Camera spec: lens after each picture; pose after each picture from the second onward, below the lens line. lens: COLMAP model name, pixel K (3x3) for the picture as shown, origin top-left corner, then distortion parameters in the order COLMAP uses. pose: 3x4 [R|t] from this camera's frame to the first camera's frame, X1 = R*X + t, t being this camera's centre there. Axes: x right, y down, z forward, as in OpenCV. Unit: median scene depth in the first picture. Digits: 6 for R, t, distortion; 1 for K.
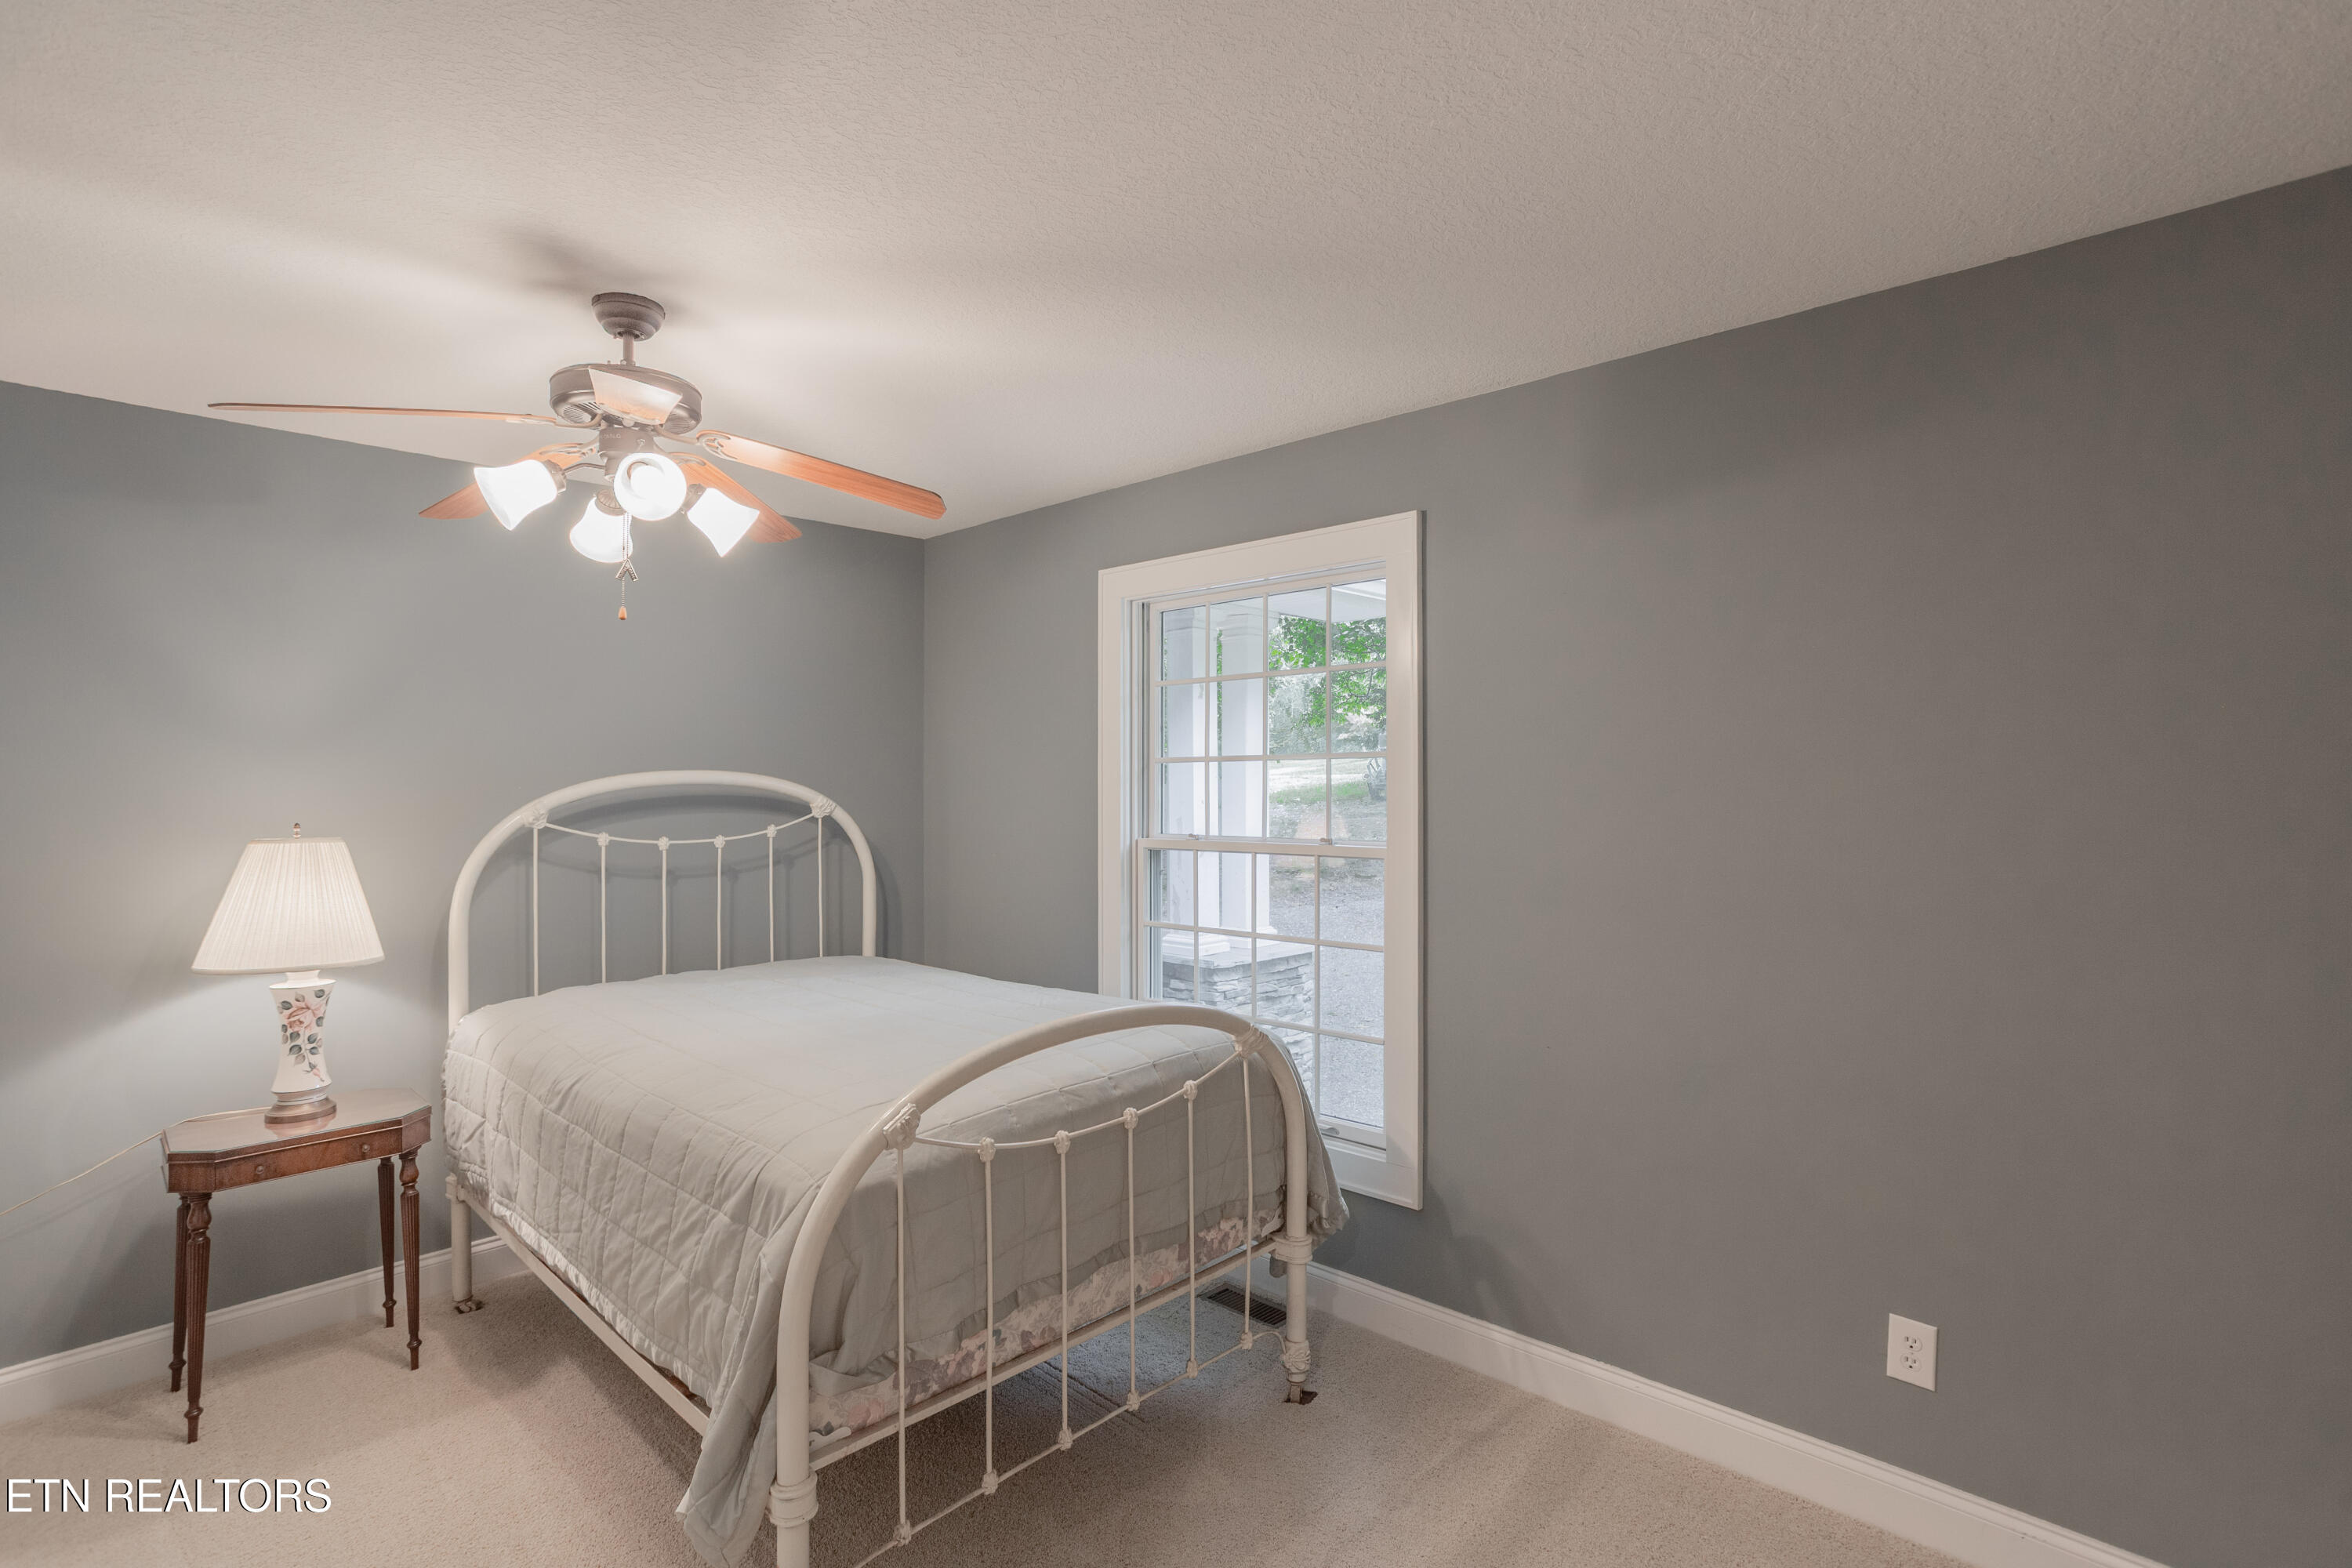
lens RADIAL K [[1134.5, 0, 1181.8], [0, 1134.5, 795.6], [0, 0, 1]] dist [-0.023122, 0.015764]
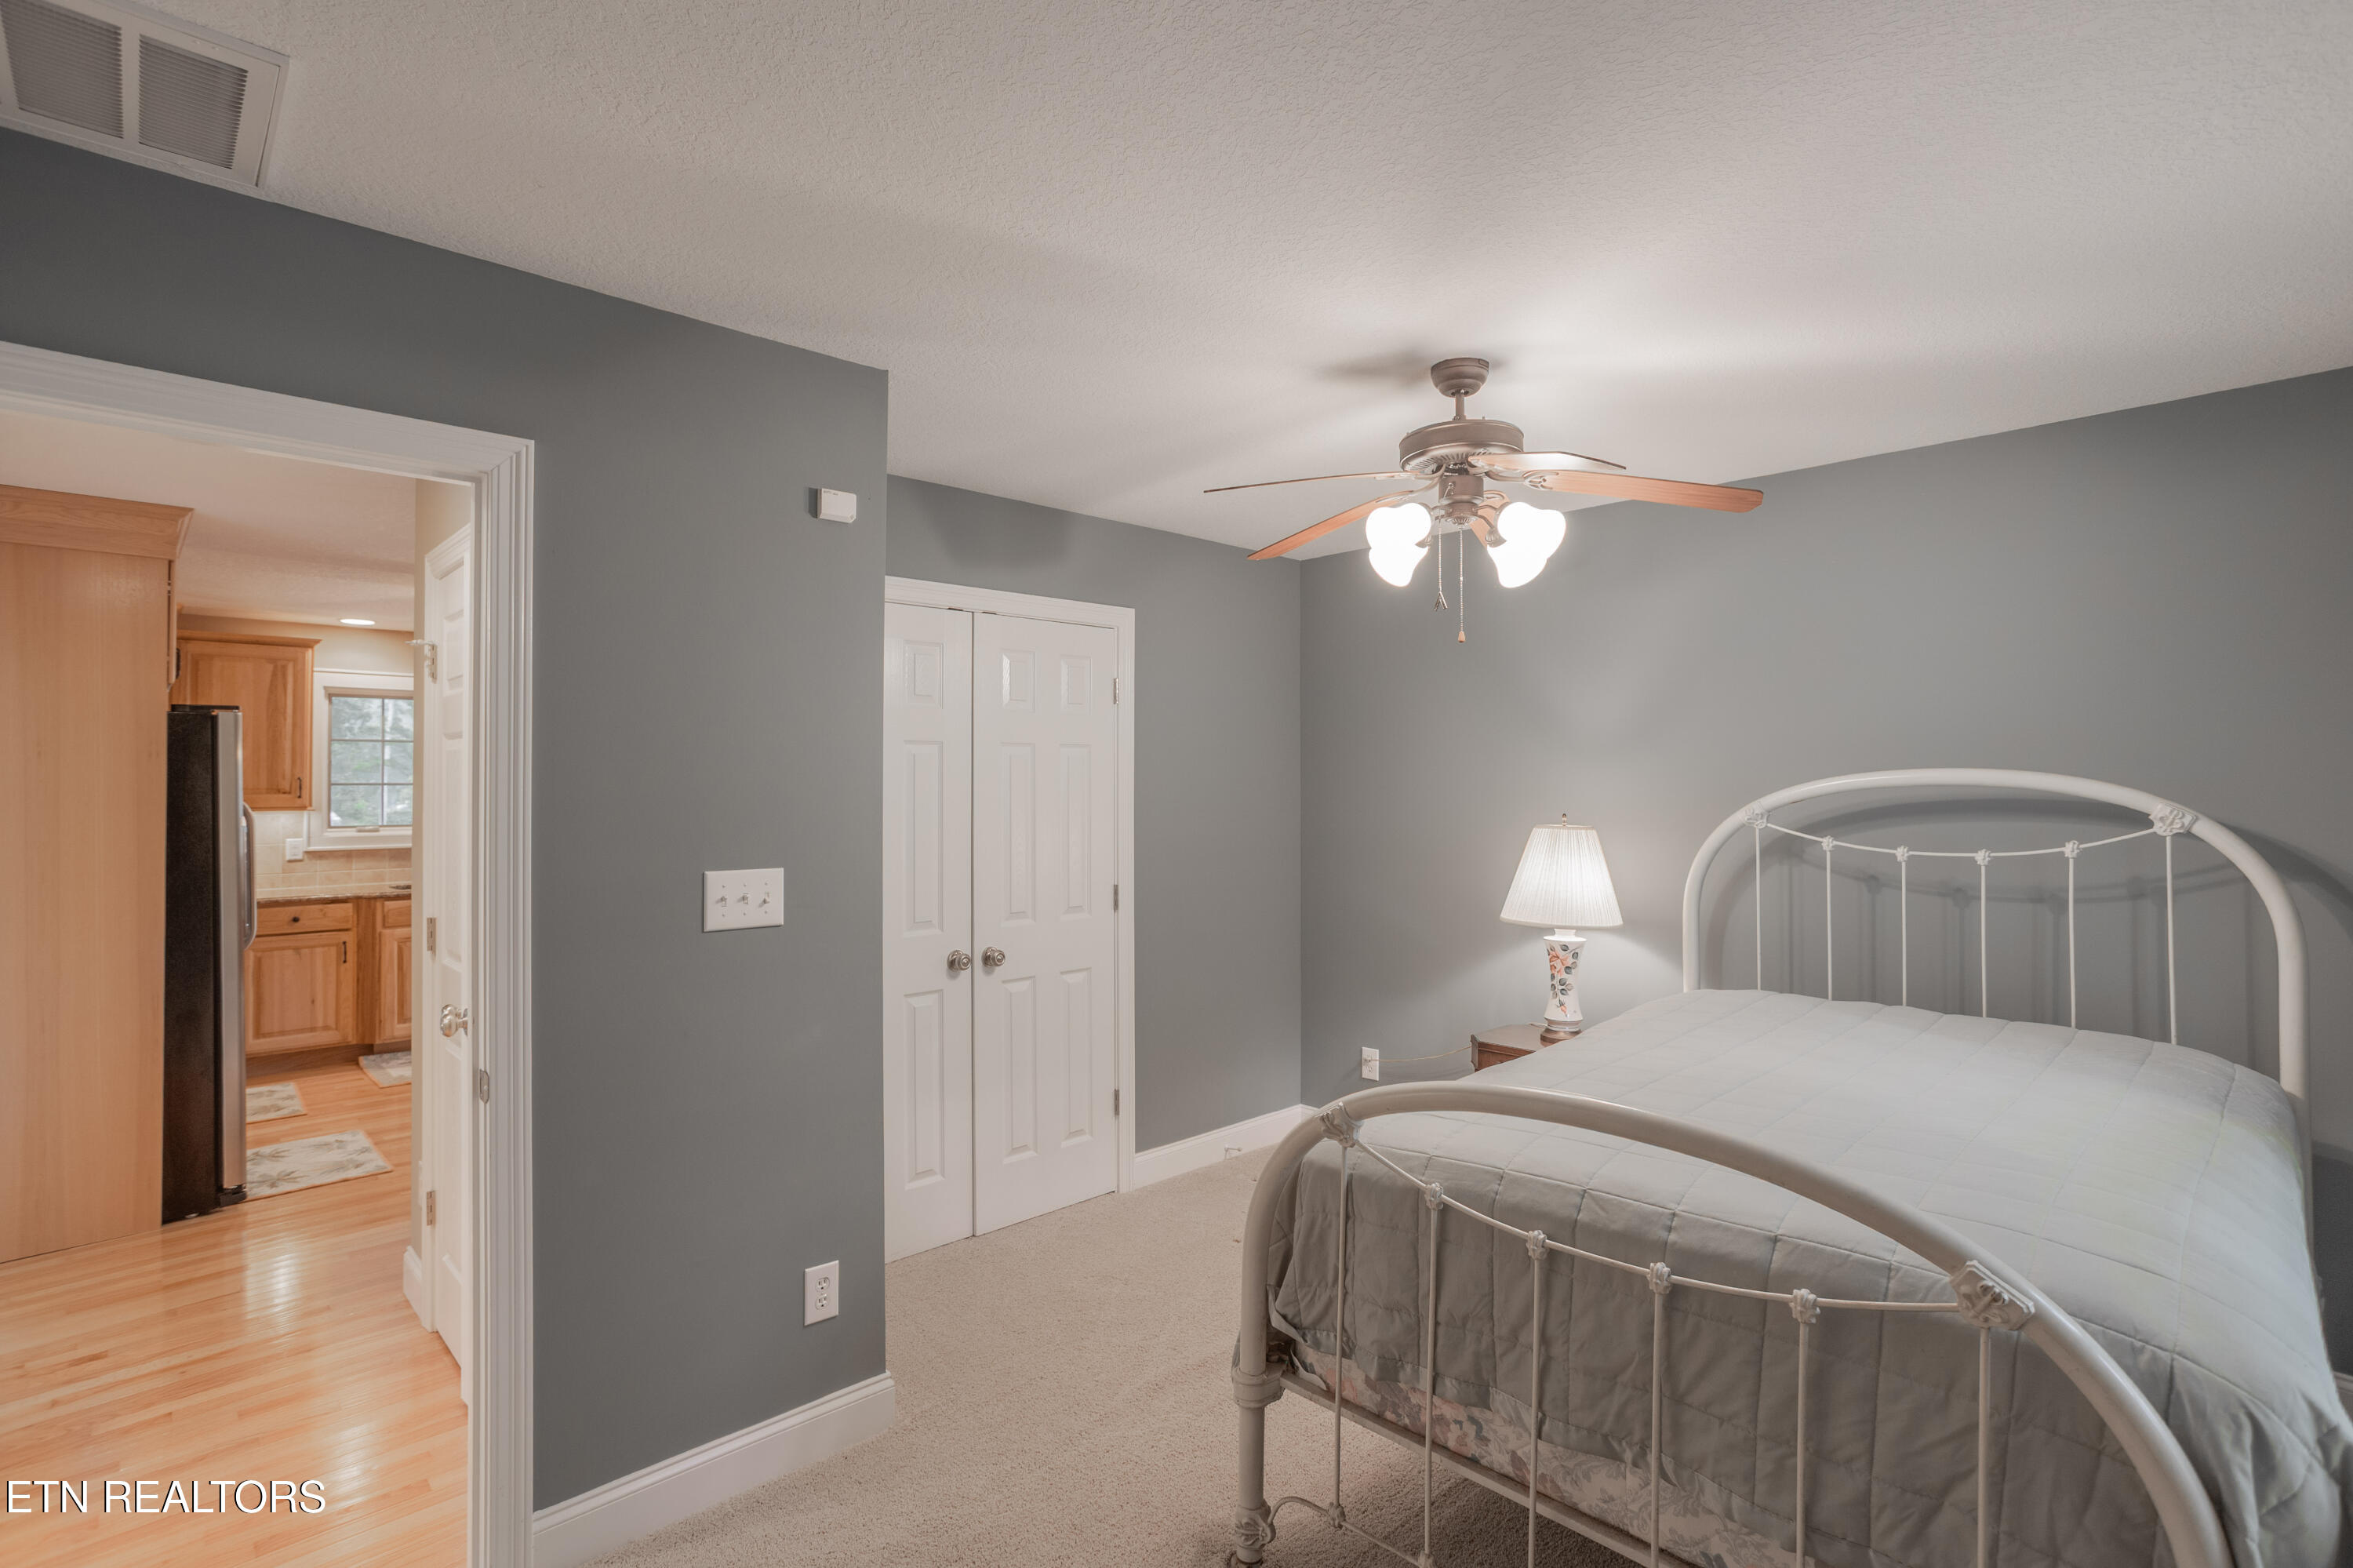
lens RADIAL K [[1135.0, 0, 1180.9], [0, 1135.0, 779.9], [0, 0, 1]] dist [-0.023122, 0.015764]
pose [[-0.036498, 0.000425, -0.999334, 0.535660], [-0.009337, 0.999956, 0.000766, -0.012421], [0.999290, 0.009359, -0.036492, 0.604645]]
